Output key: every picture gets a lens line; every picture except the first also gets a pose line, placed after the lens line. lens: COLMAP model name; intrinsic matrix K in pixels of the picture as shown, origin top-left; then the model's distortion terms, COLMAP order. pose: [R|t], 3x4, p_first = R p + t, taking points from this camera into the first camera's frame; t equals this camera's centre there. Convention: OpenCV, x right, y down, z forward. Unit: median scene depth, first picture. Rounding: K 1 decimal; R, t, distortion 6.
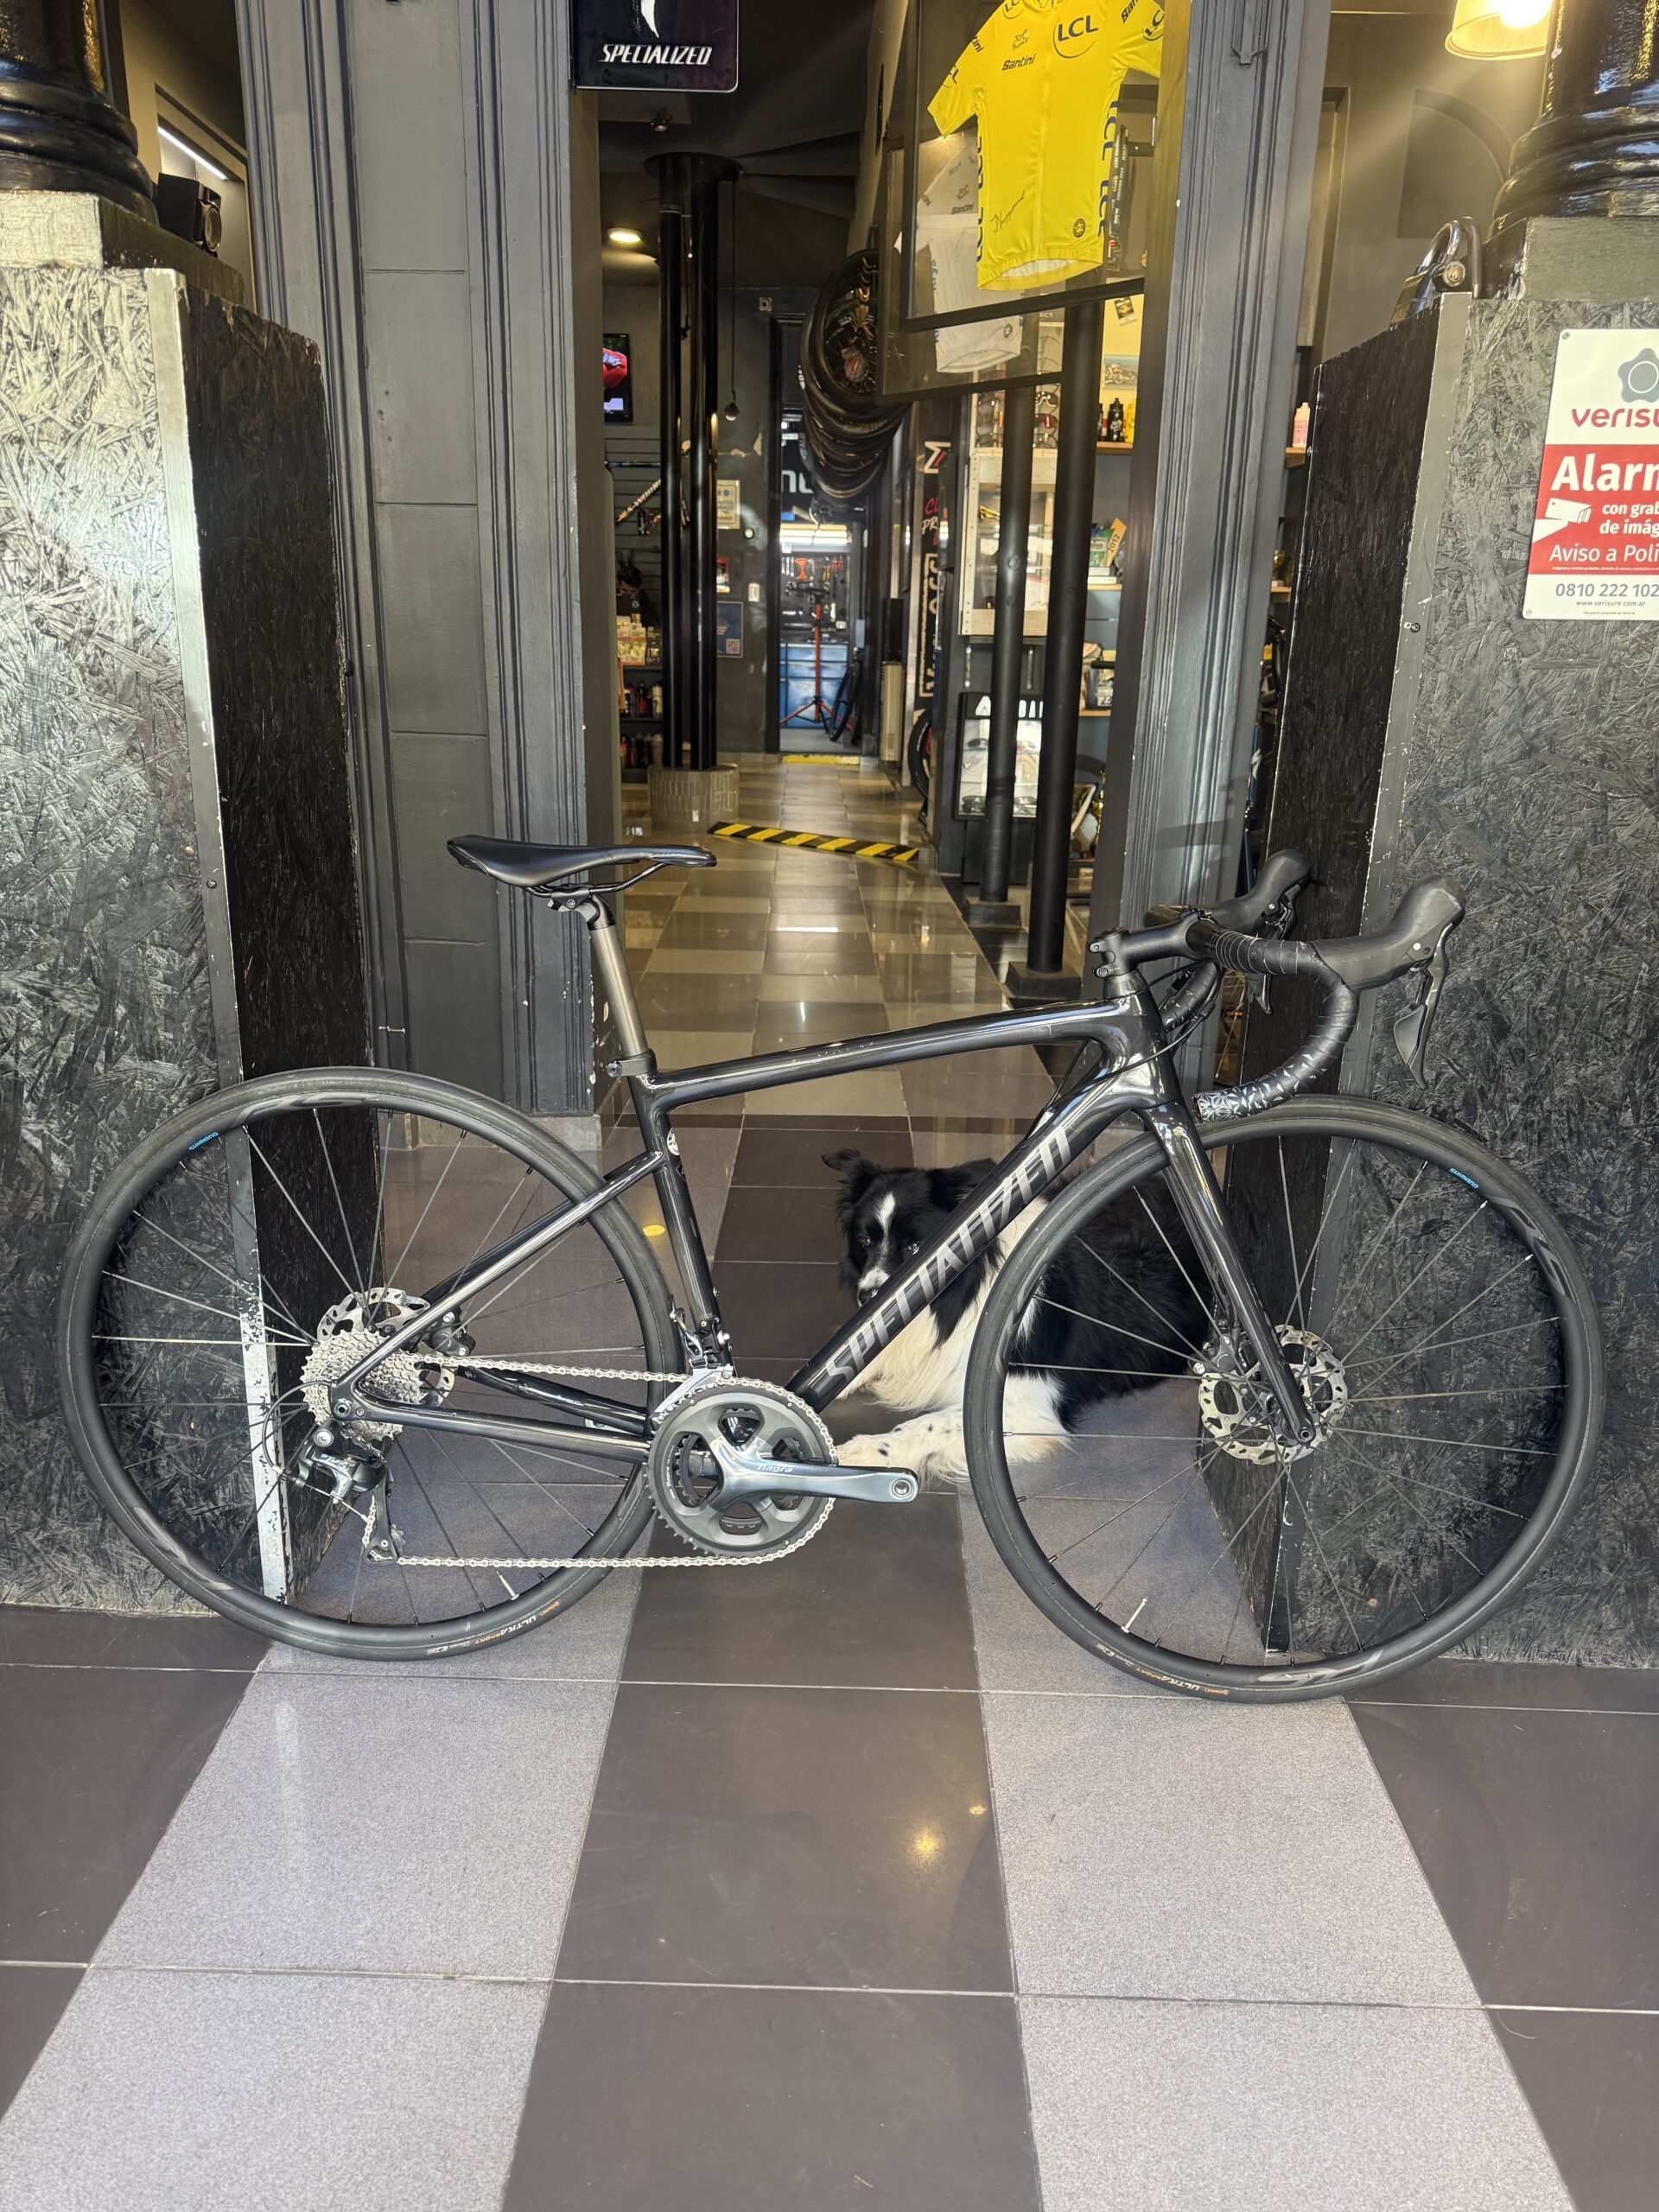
lens RADIAL K [[1561.7, 0, 837.1], [0, 1561.7, 1101.2], [0, 0, 1]] dist [0.017005, -0.004425]
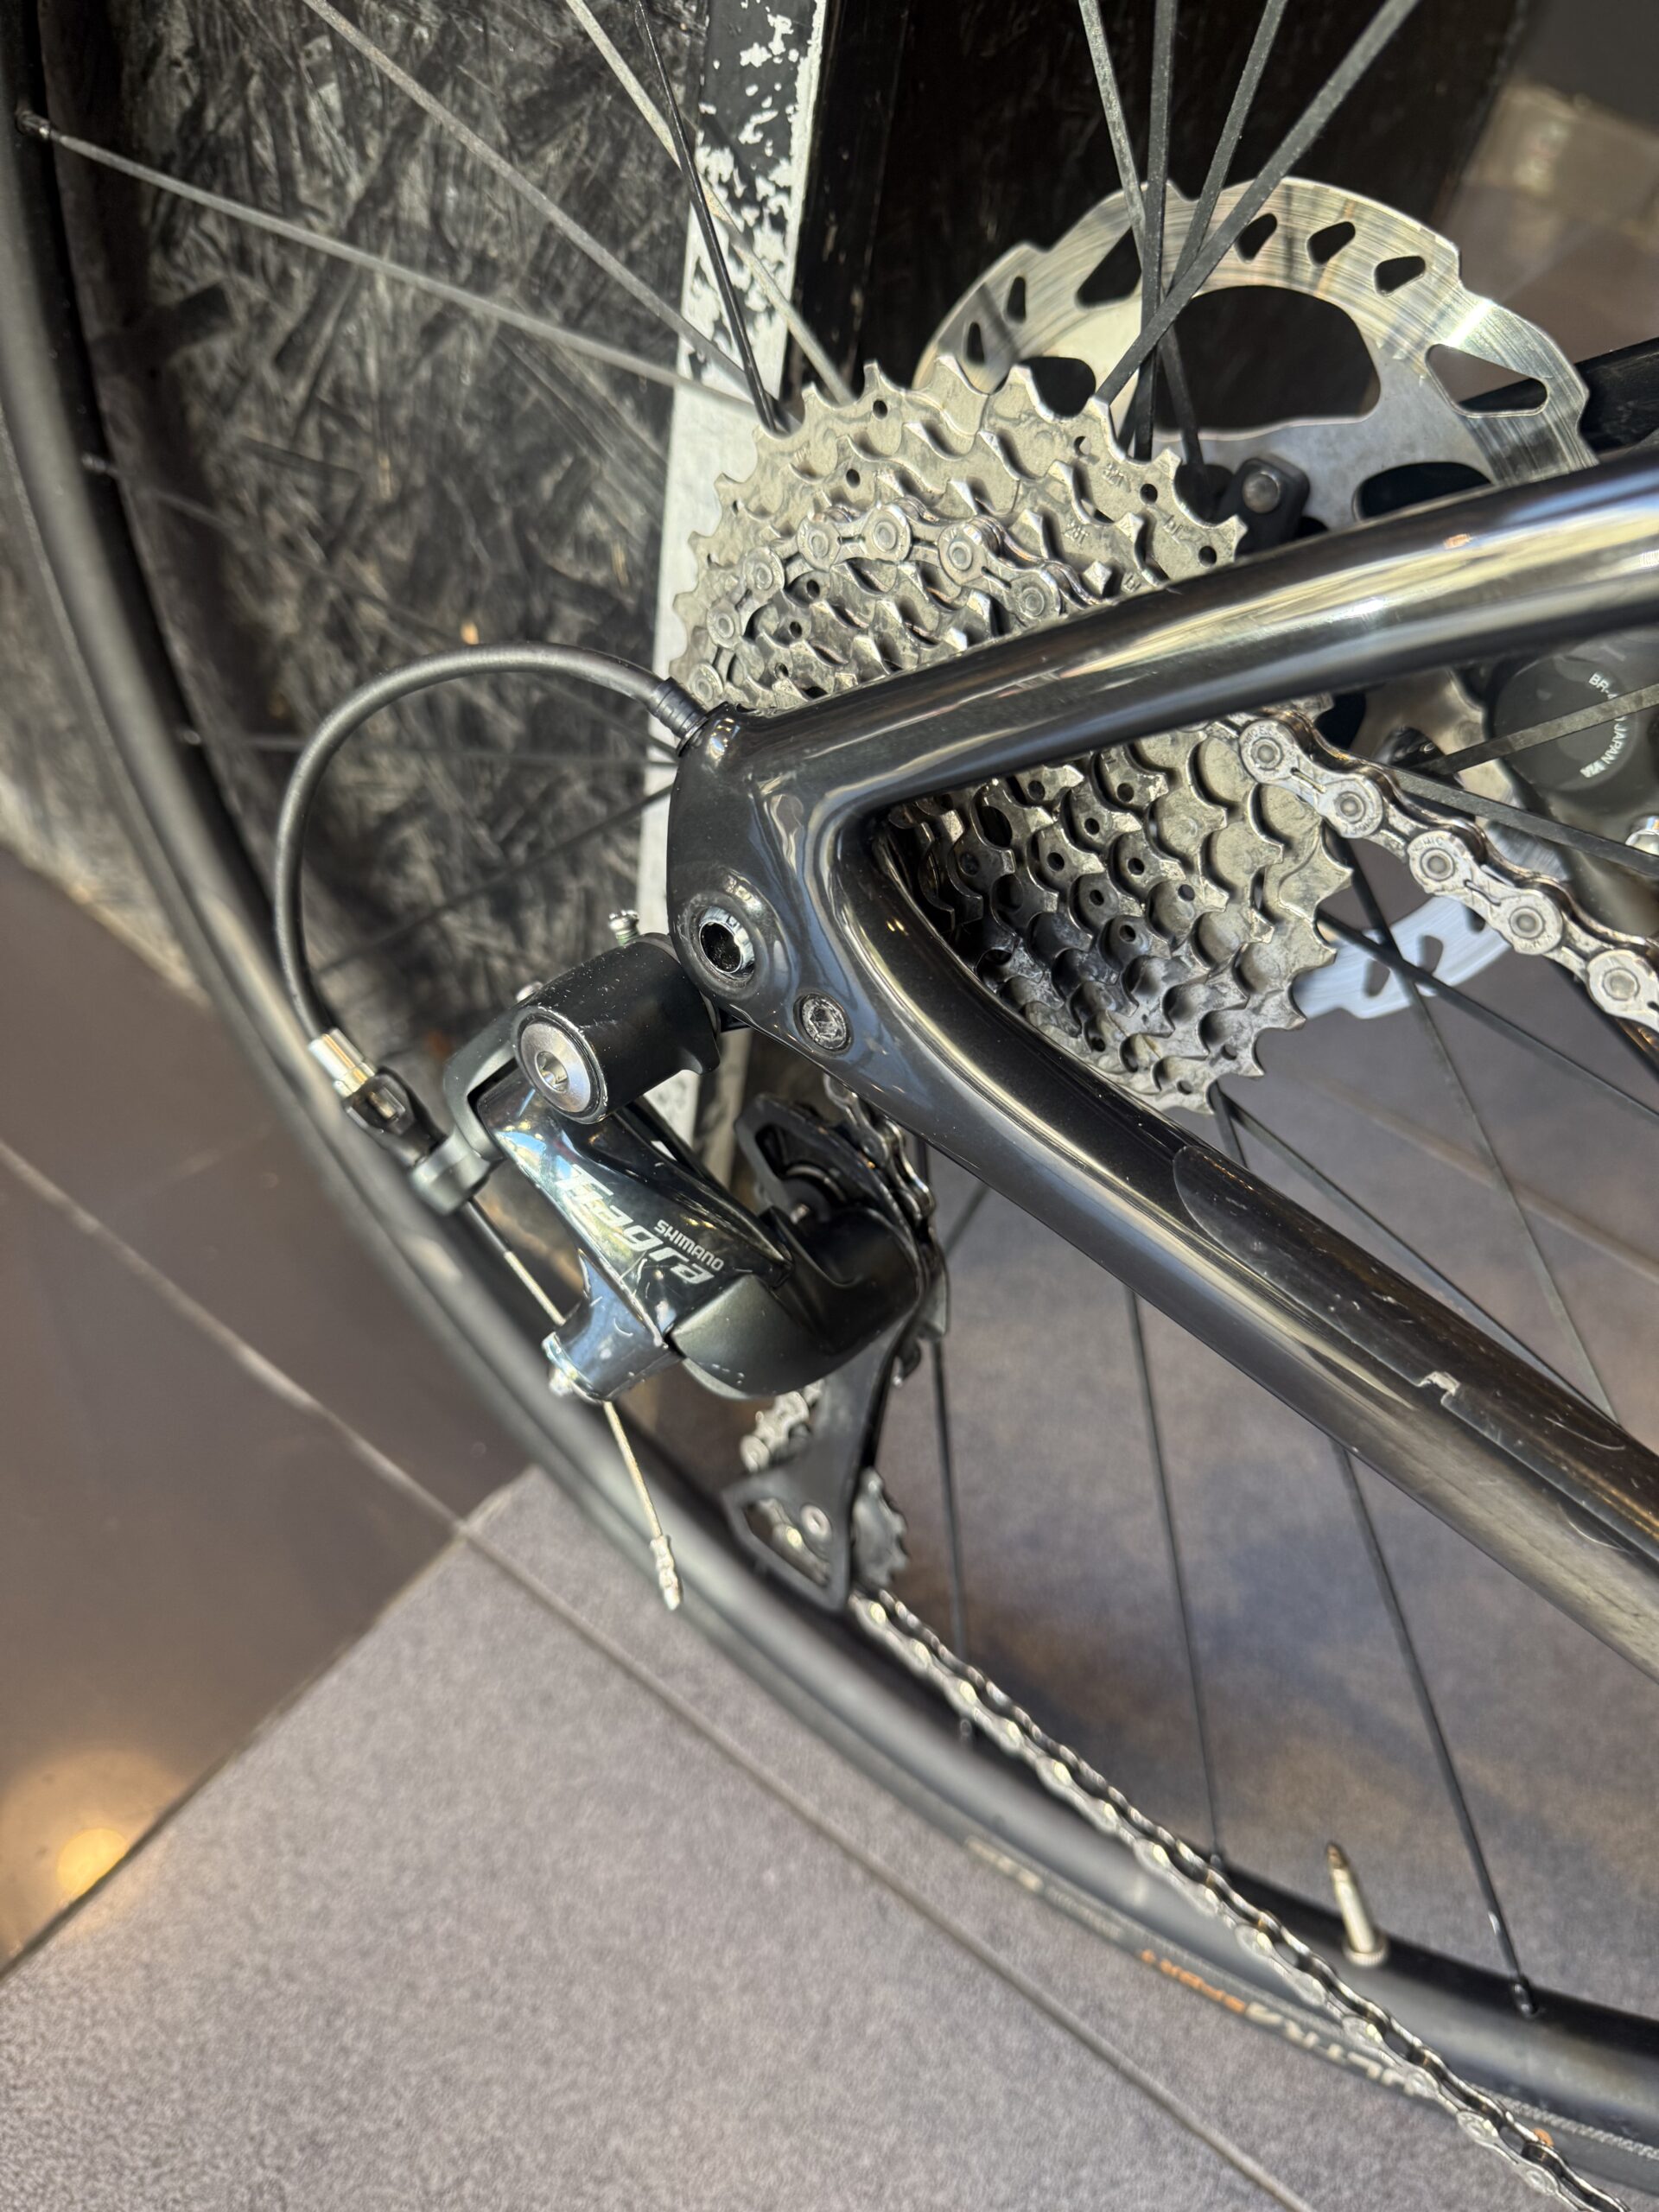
lens RADIAL K [[1621.2, 0, 828.8], [0, 1621.2, 1117.1], [0, 0, 1]] dist [-0.000967, -0.038261]
pose [[0.807750, 0.495378, -0.319593, -0.251967], [-0.287495, 0.804295, 0.520055, 0.121422], [0.514671, -0.328193, 0.792088, 0.805331]]
